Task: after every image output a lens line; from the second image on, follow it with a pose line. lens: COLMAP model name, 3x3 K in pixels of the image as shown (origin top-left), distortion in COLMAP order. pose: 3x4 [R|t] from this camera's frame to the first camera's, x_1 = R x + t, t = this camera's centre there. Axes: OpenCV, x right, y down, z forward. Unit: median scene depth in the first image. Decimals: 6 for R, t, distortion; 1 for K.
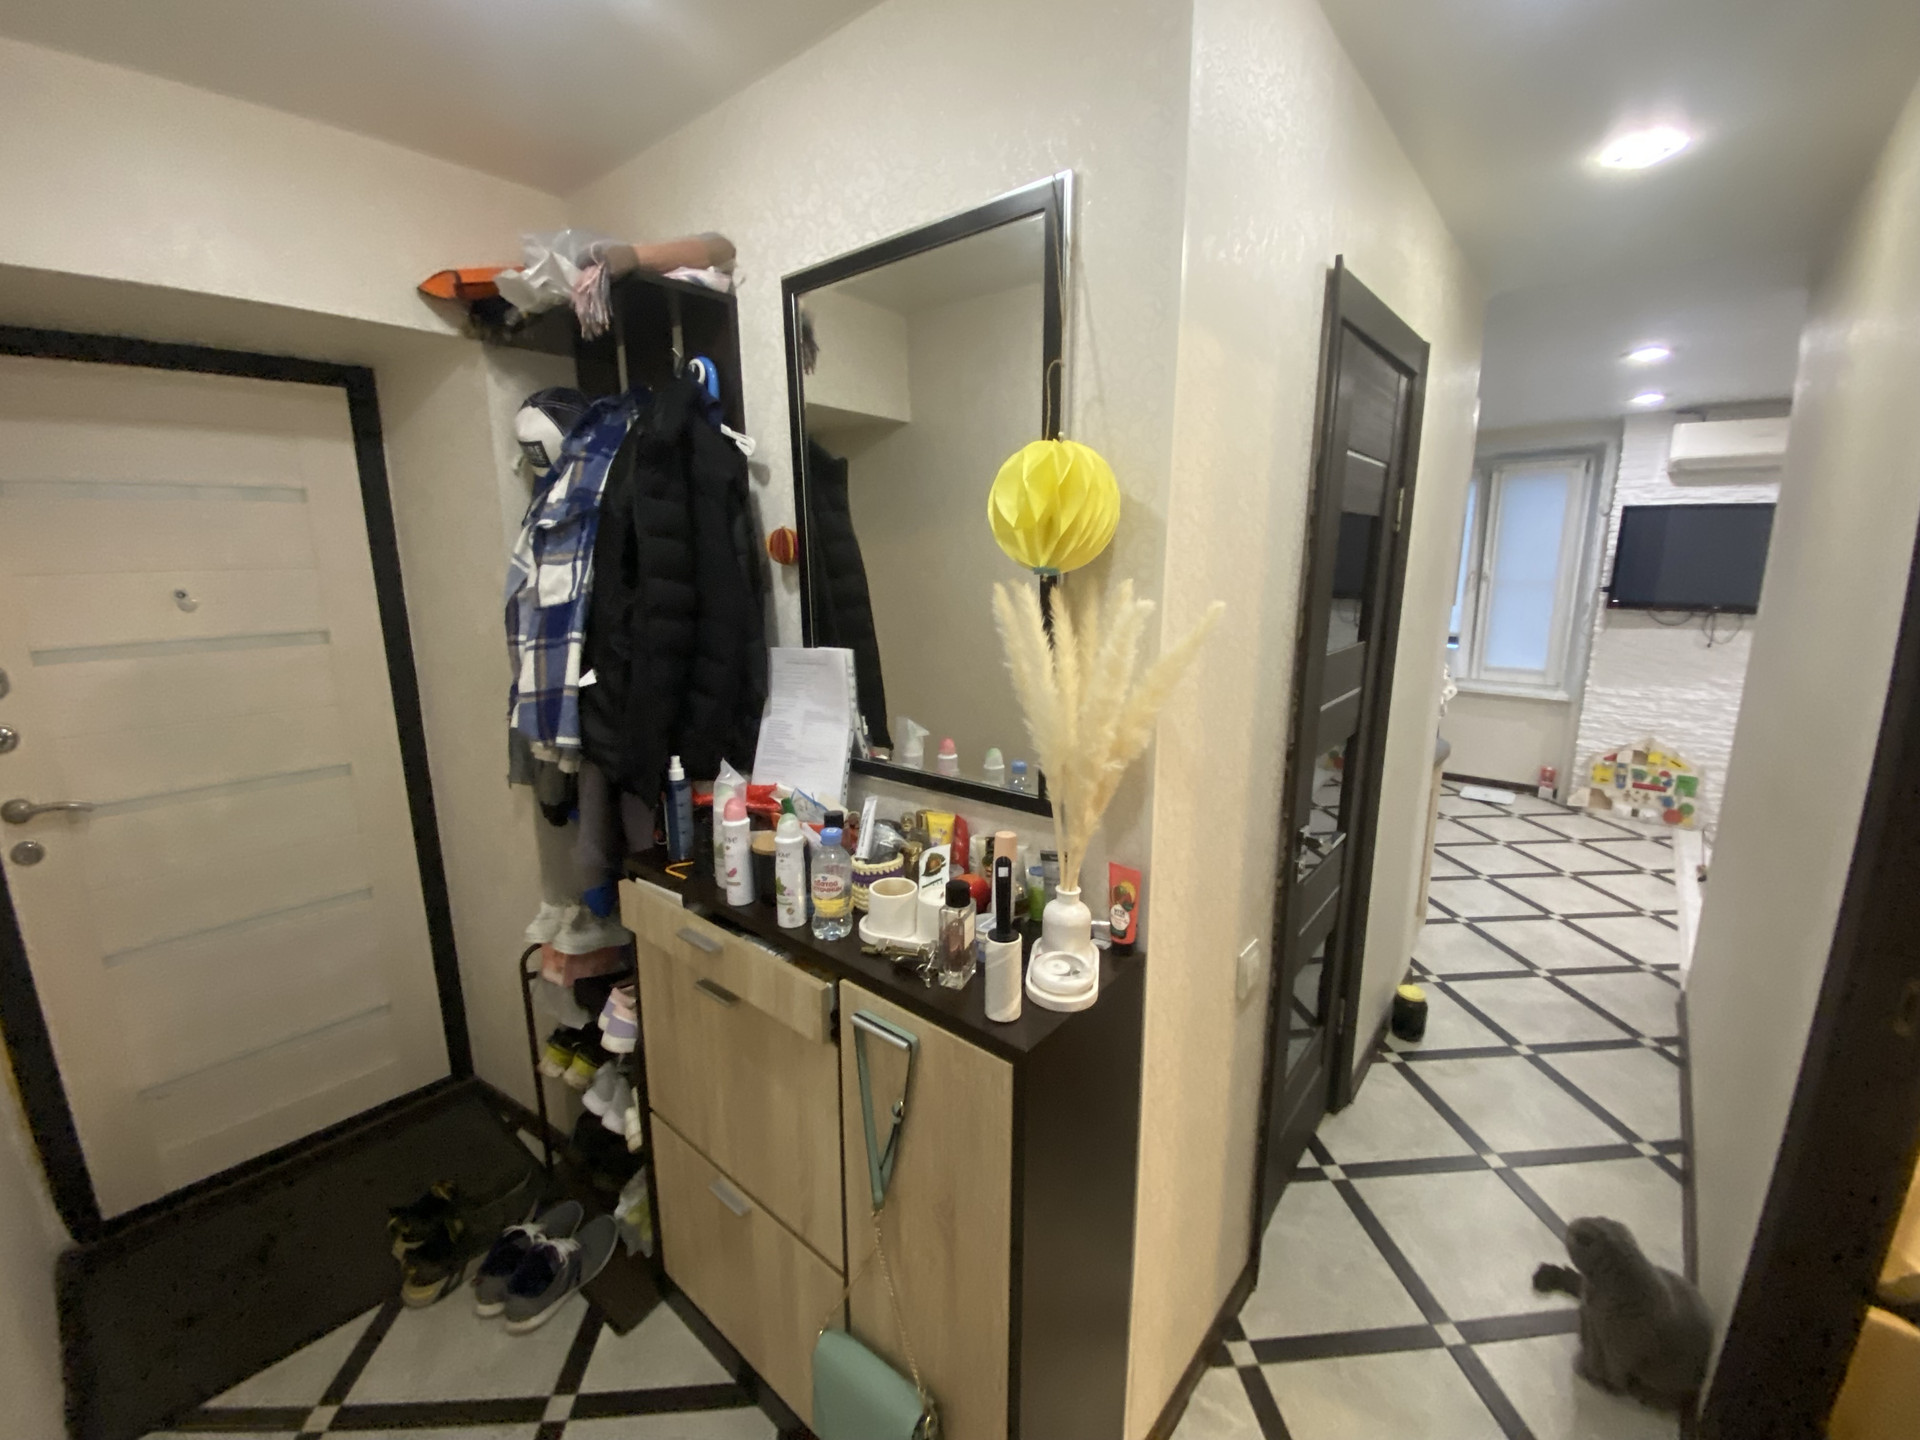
lens RADIAL K [[774.3, 0, 961.4], [0, 774.3, 716.3], [0, 0, 1]] dist [0.020777, -0.021375]
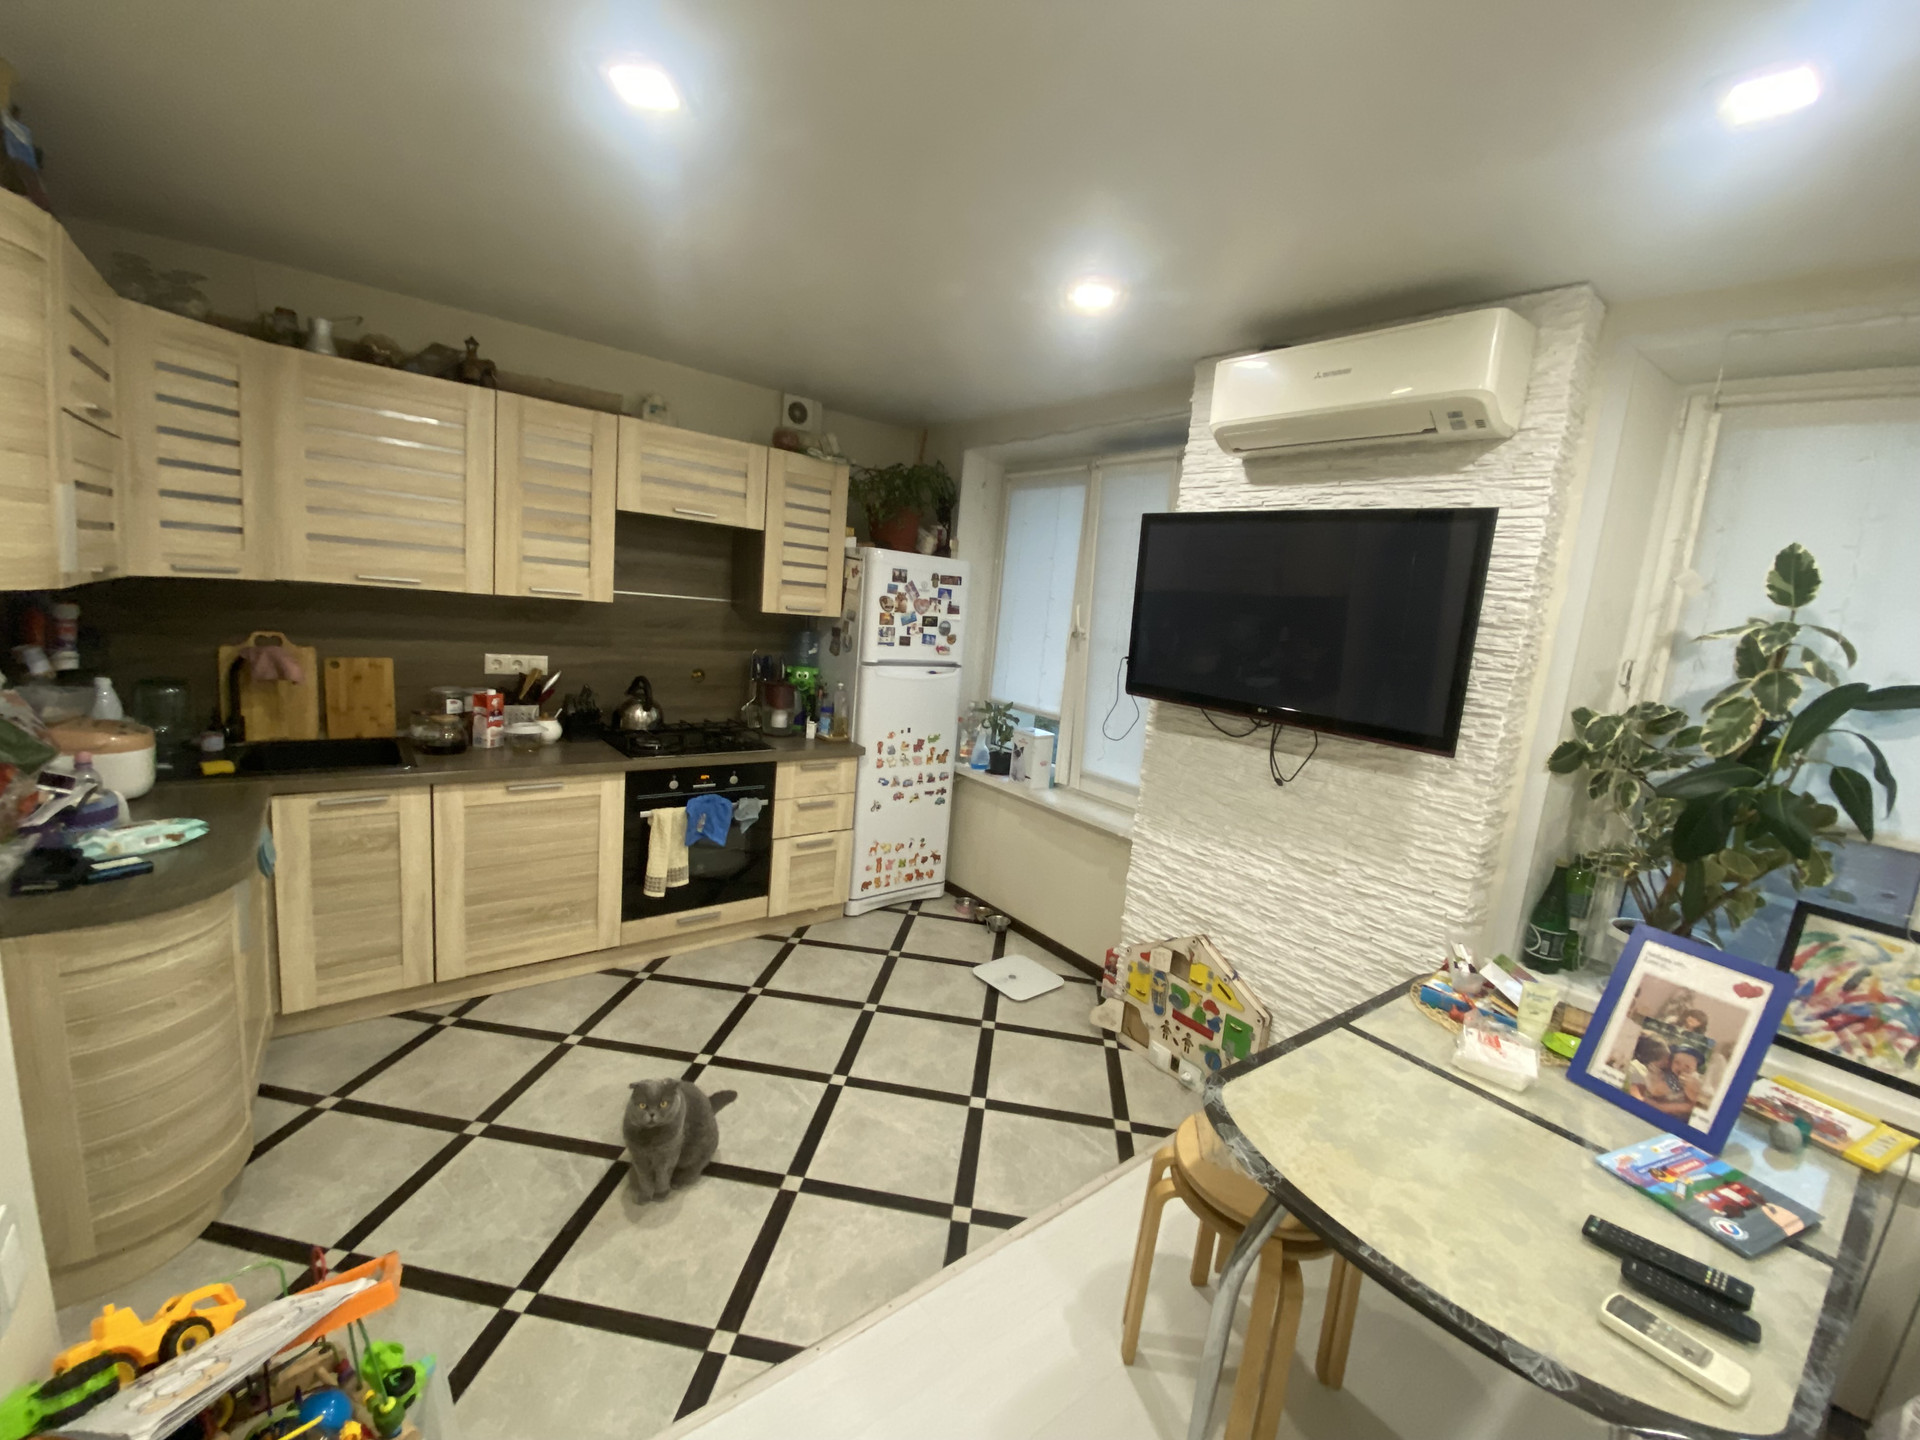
lens RADIAL K [[774.3, 0, 961.4], [0, 774.3, 716.3], [0, 0, 1]] dist [0.020777, -0.021375]
pose [[0.977775, 0.121490, -0.170868, 1.997230], [-0.130729, 0.990448, -0.043857, -0.200301], [0.163908, 0.065219, 0.984317, 1.044737]]
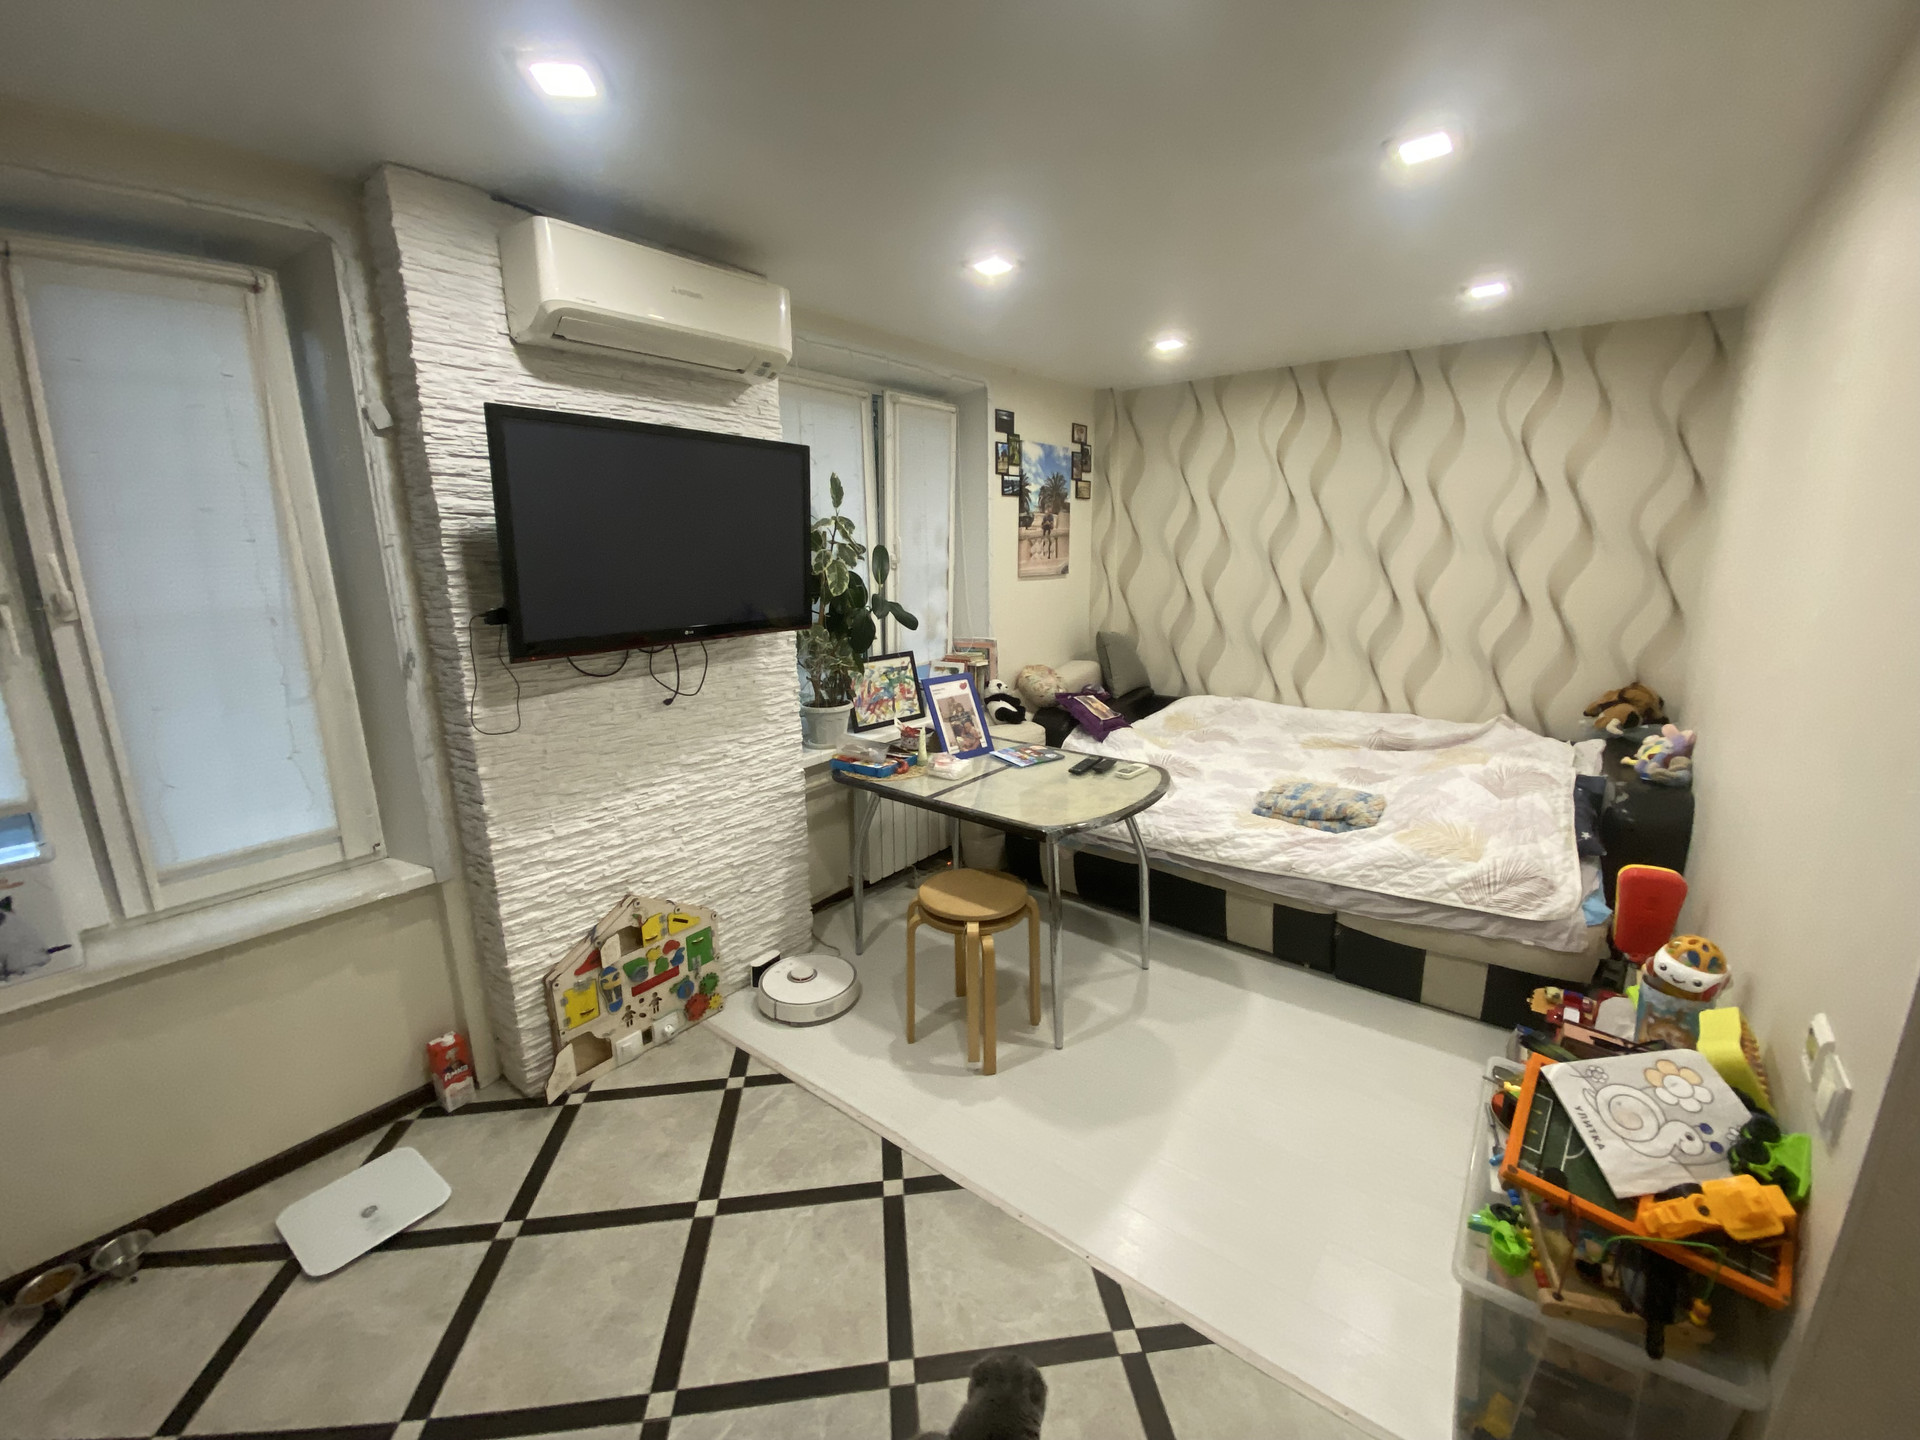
lens RADIAL K [[774.3, 0, 961.4], [0, 774.3, 716.3], [0, 0, 1]] dist [0.020777, -0.021375]
pose [[-0.056594, -0.213679, 0.975263, 1.016426], [0.213799, 0.951575, 0.220896, -0.374521], [-0.975237, 0.221011, -0.008169, 1.926646]]
